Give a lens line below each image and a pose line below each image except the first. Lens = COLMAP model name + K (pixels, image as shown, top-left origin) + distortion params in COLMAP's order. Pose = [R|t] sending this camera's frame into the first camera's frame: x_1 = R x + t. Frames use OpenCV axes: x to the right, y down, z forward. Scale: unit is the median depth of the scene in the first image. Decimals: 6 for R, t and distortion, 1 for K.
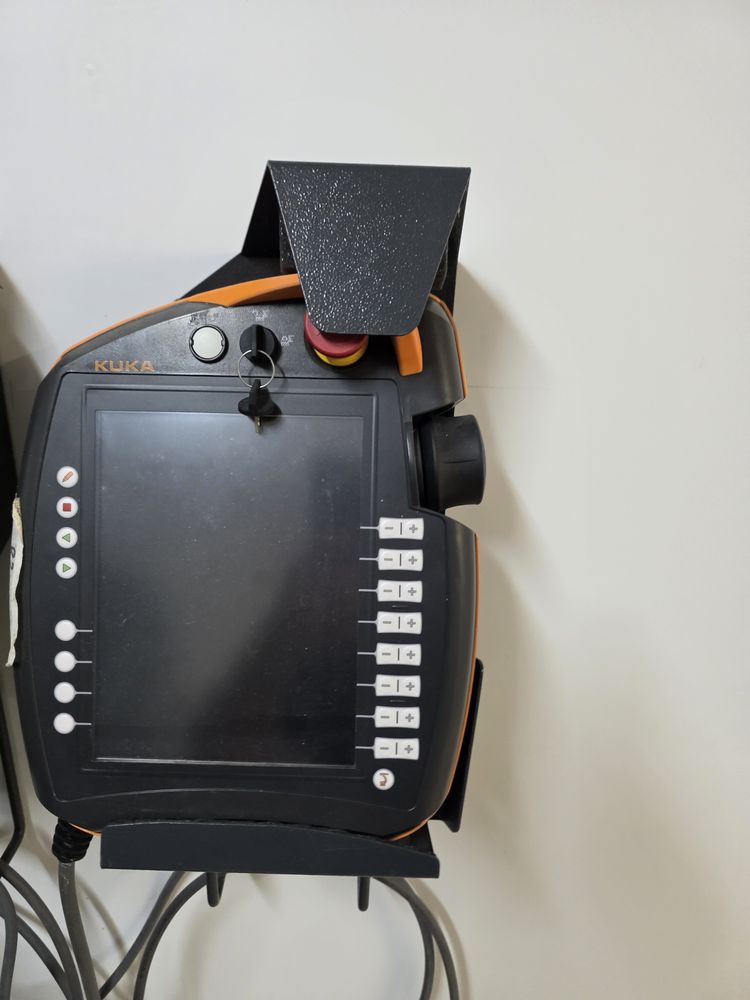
lens RADIAL K [[682.2, 0, 375.0], [0, 682.2, 500.0], [0, 0, 1]] dist [0.042980, -0.060936]
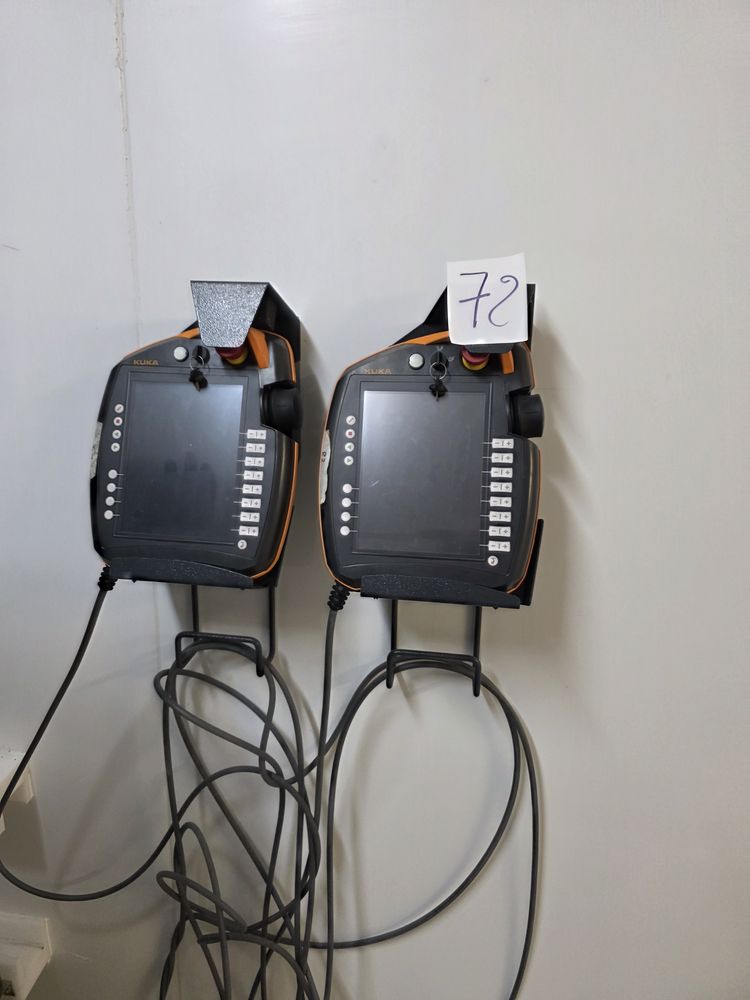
lens RADIAL K [[711.5, 0, 375.0], [0, 711.5, 500.0], [0, 0, 1]] dist [0.031884, -0.042841]
pose [[0.990317, 0.017481, -0.137719, -0.048261], [-0.034855, 0.991573, -0.124774, 0.515076], [0.134377, 0.128366, 0.982581, -1.239781]]
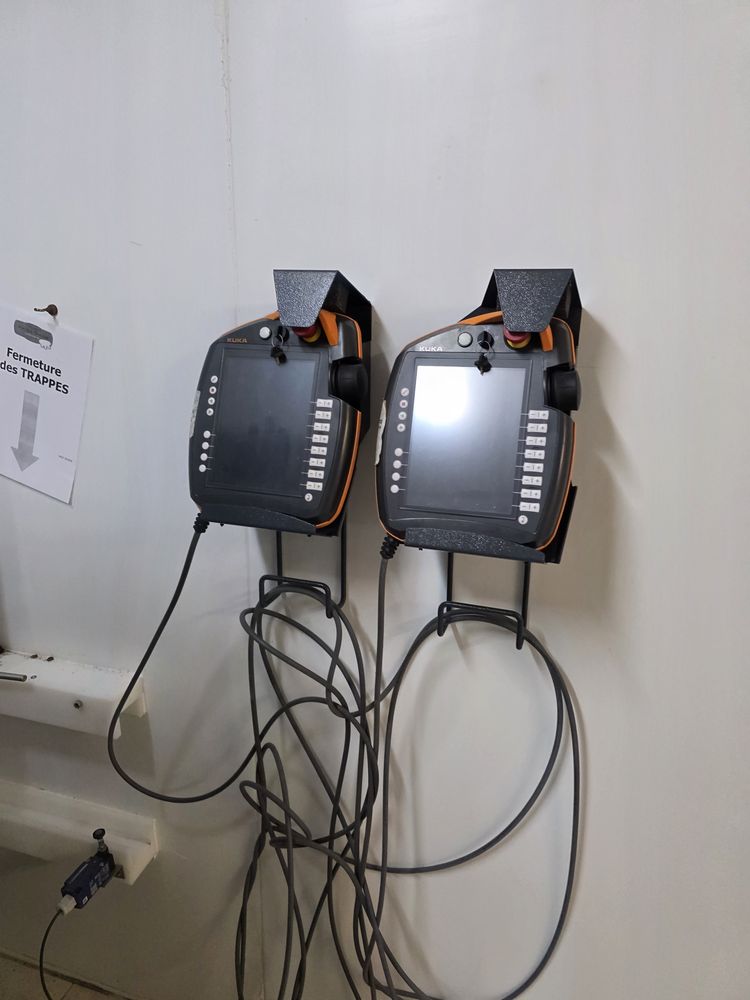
lens RADIAL K [[711.5, 0, 375.0], [0, 711.5, 500.0], [0, 0, 1]] dist [0.031884, -0.042841]
pose [[0.949873, 0.061731, -0.306482, 0.277727], [-0.094153, 0.991285, -0.092141, 0.620488], [0.298123, 0.116378, 0.947406, -1.485779]]
